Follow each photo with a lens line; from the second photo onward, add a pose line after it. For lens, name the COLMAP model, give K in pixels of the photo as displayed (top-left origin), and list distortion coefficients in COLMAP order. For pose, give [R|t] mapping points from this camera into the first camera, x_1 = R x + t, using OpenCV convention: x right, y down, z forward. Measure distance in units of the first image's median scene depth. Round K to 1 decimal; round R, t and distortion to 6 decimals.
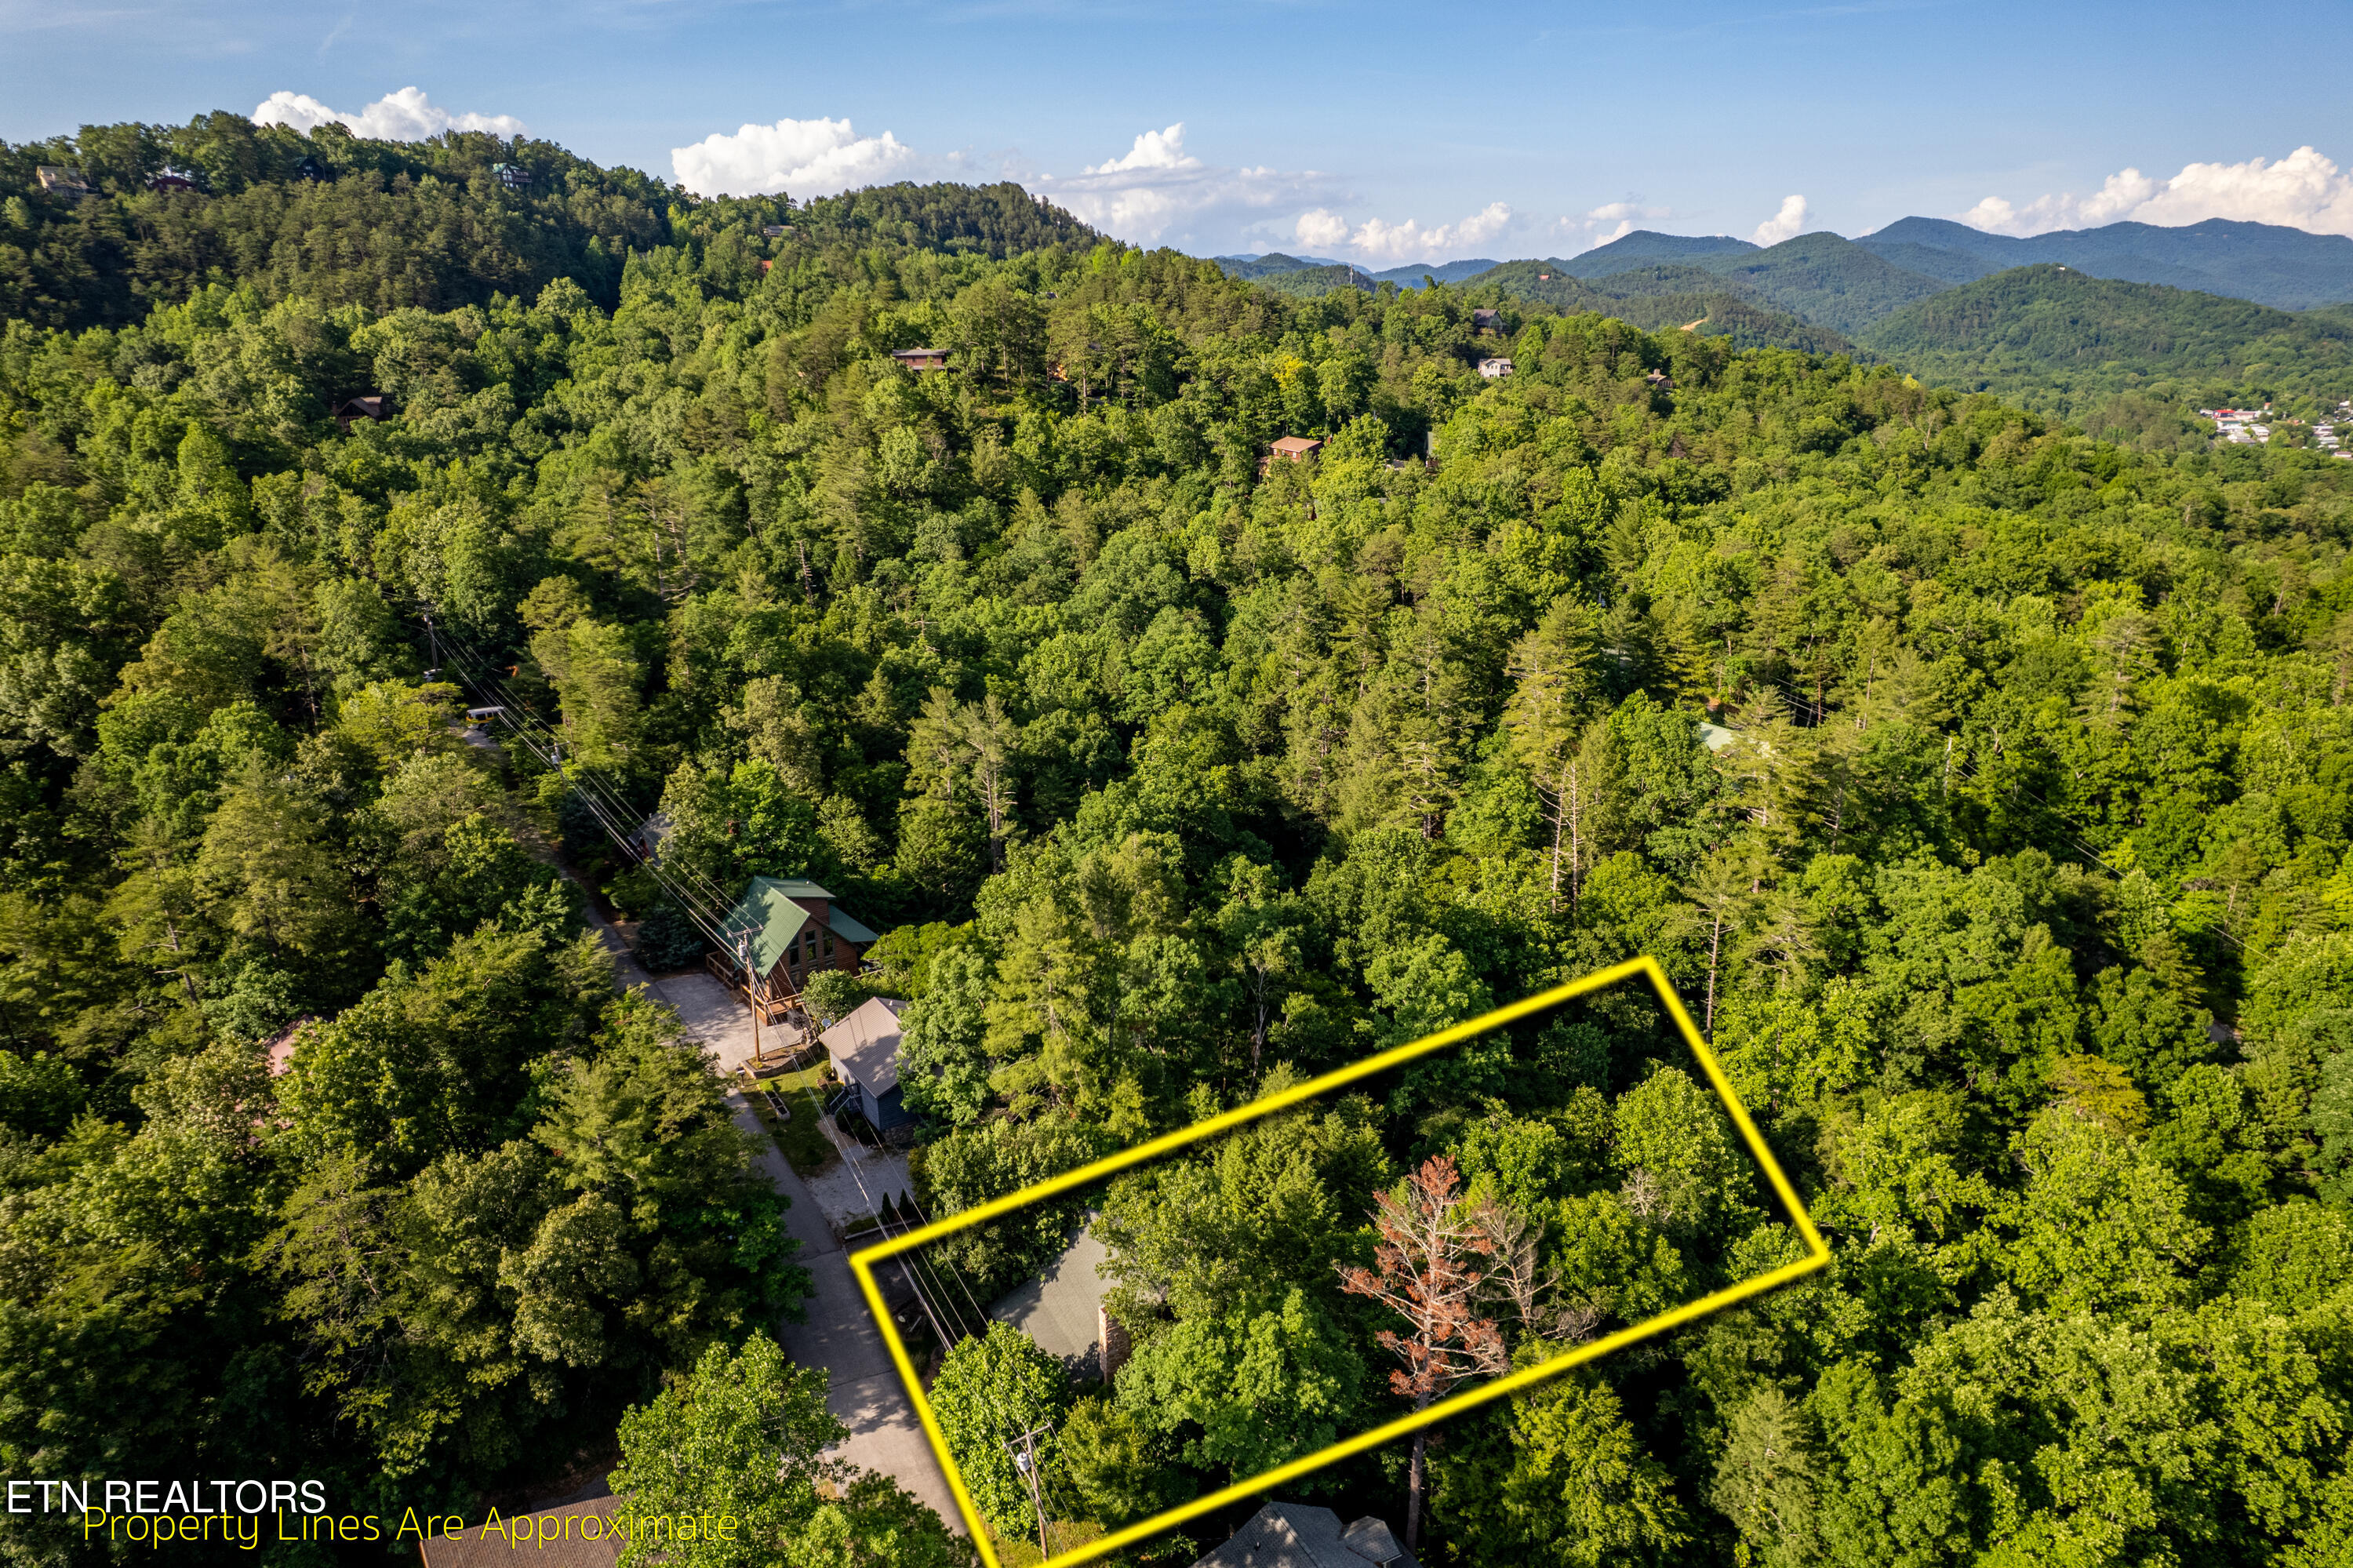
lens RADIAL K [[1524.7, 0, 1176.5], [0, 1524.7, 784.0], [0, 0, 1]] dist [-0.068628, 0.062068]
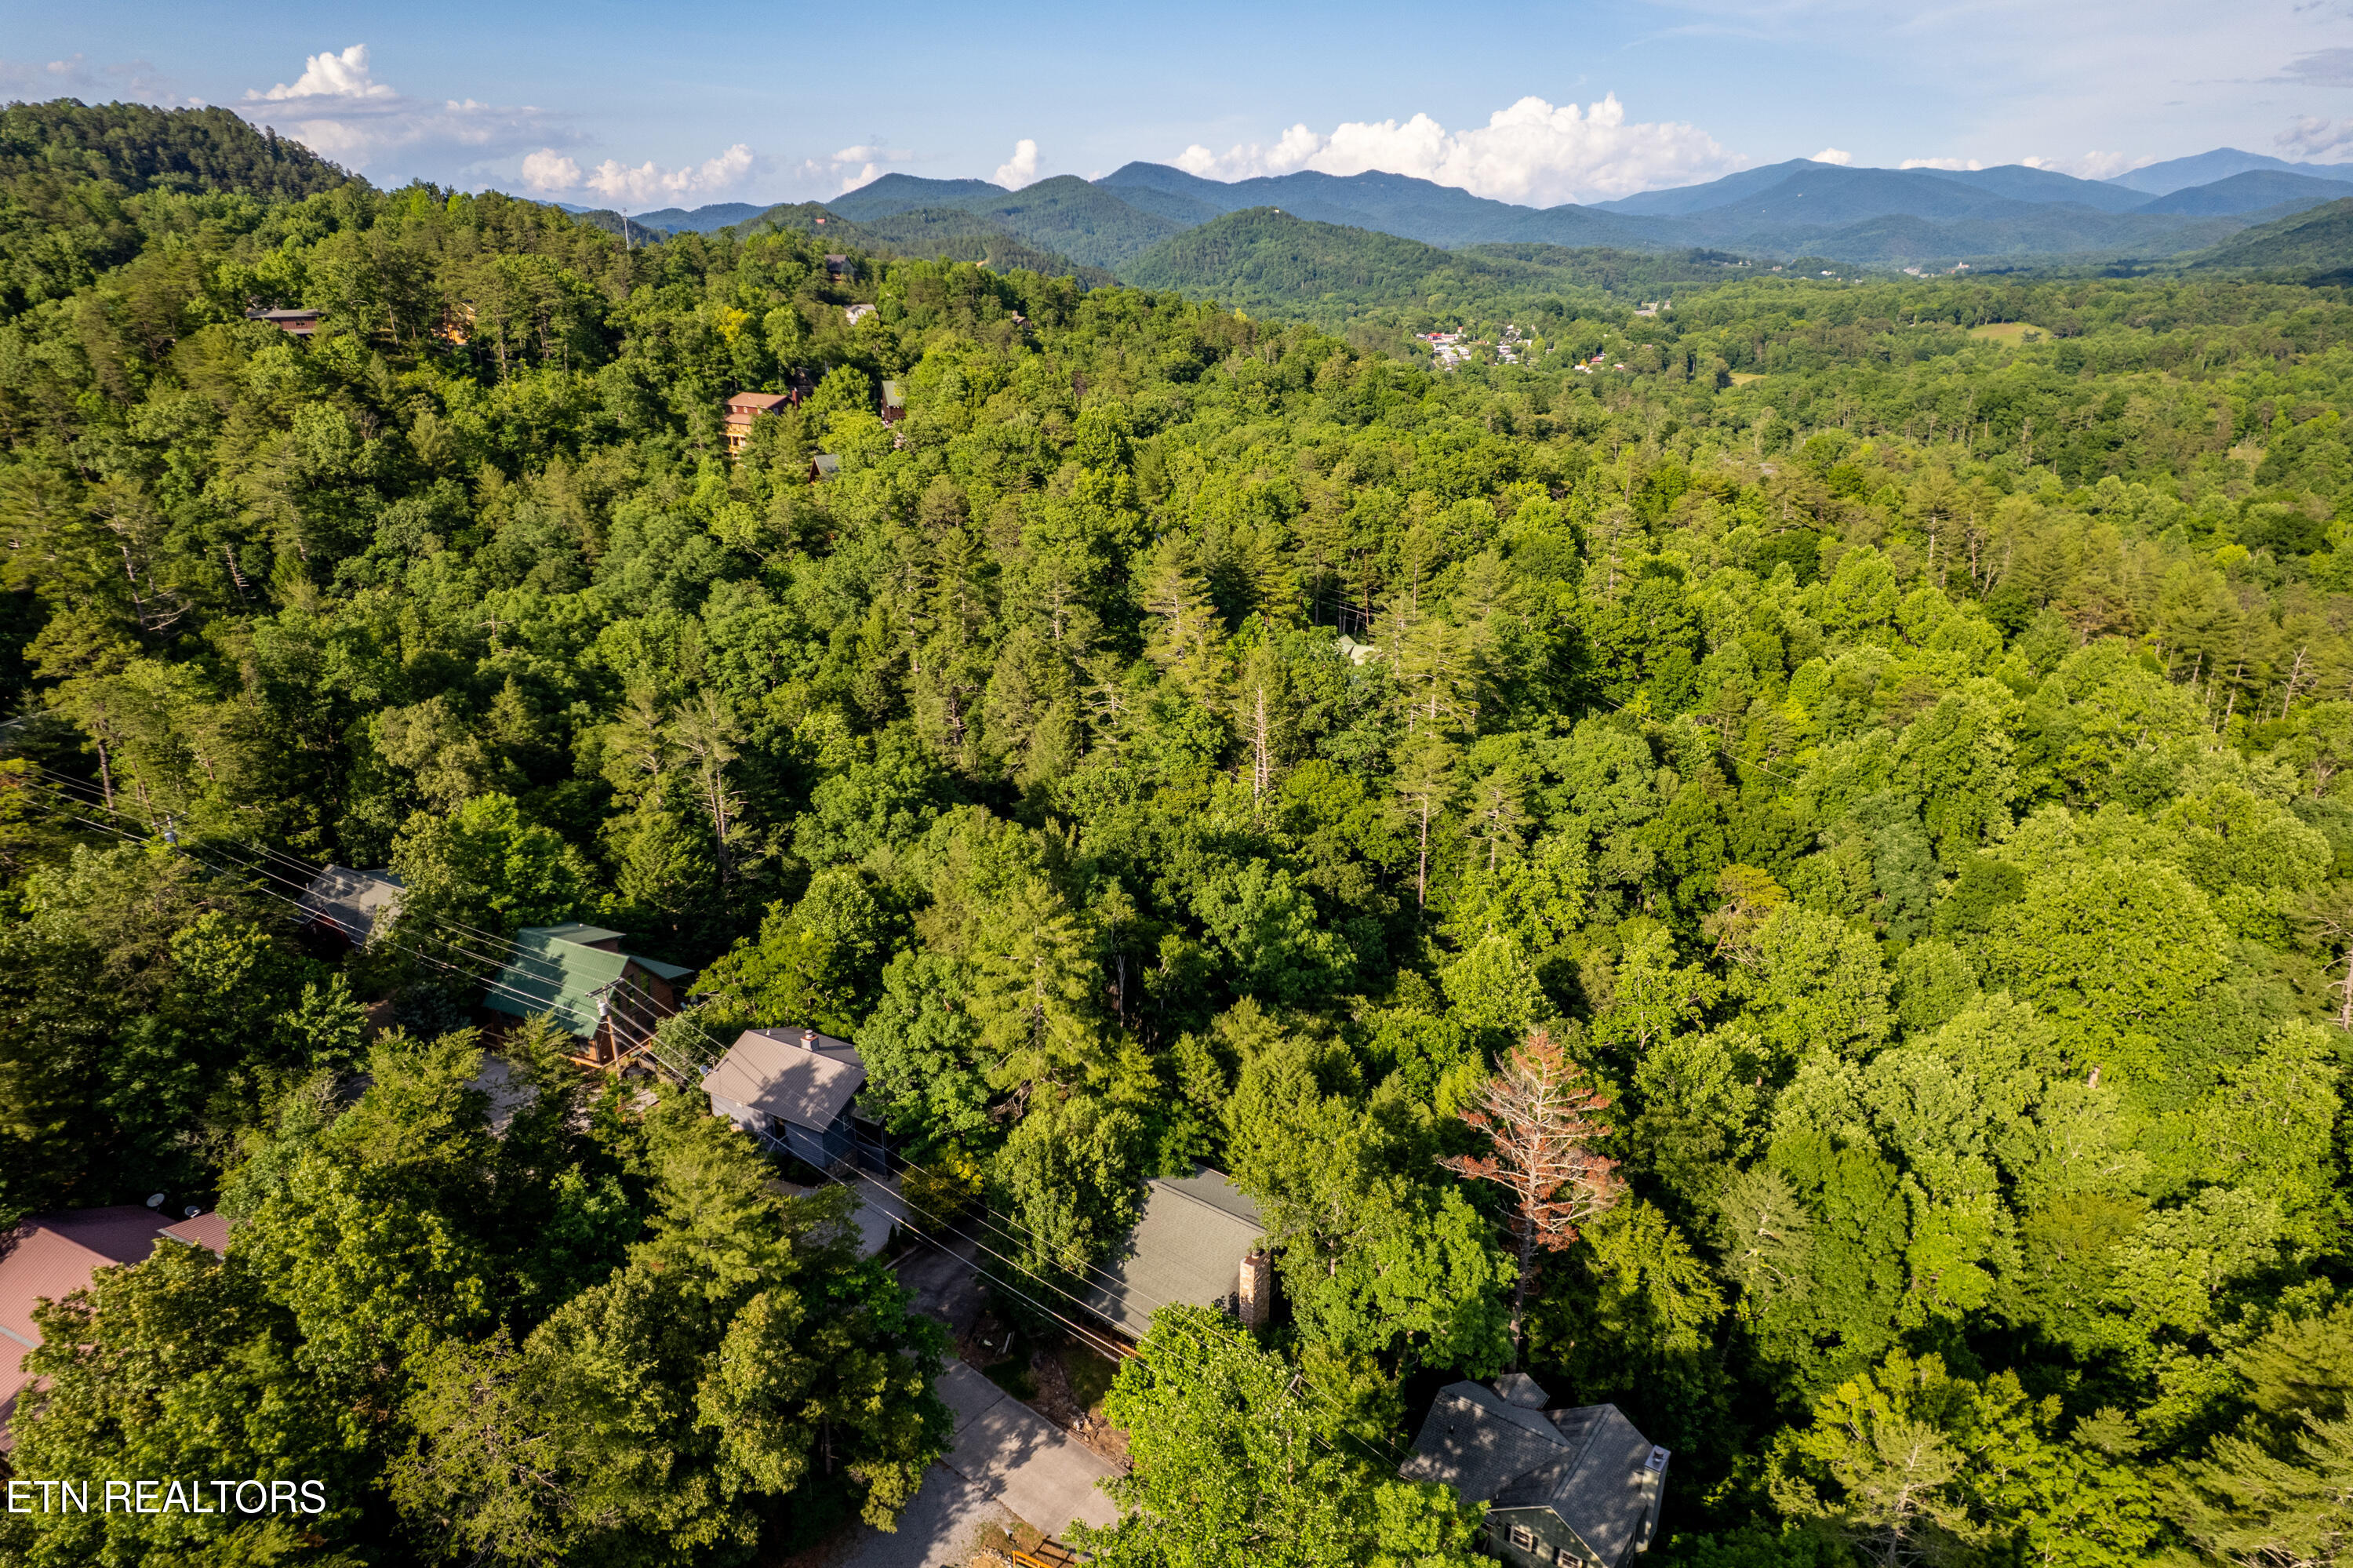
lens RADIAL K [[1524.7, 0, 1176.5], [0, 1524.7, 784.0], [0, 0, 1]] dist [-0.068628, 0.062068]
pose [[0.893531, -0.150186, 0.423139, -0.137889], [0.135814, 0.988658, 0.064111, -0.011606], [-0.427968, 0.000183, 0.903794, 0.031277]]
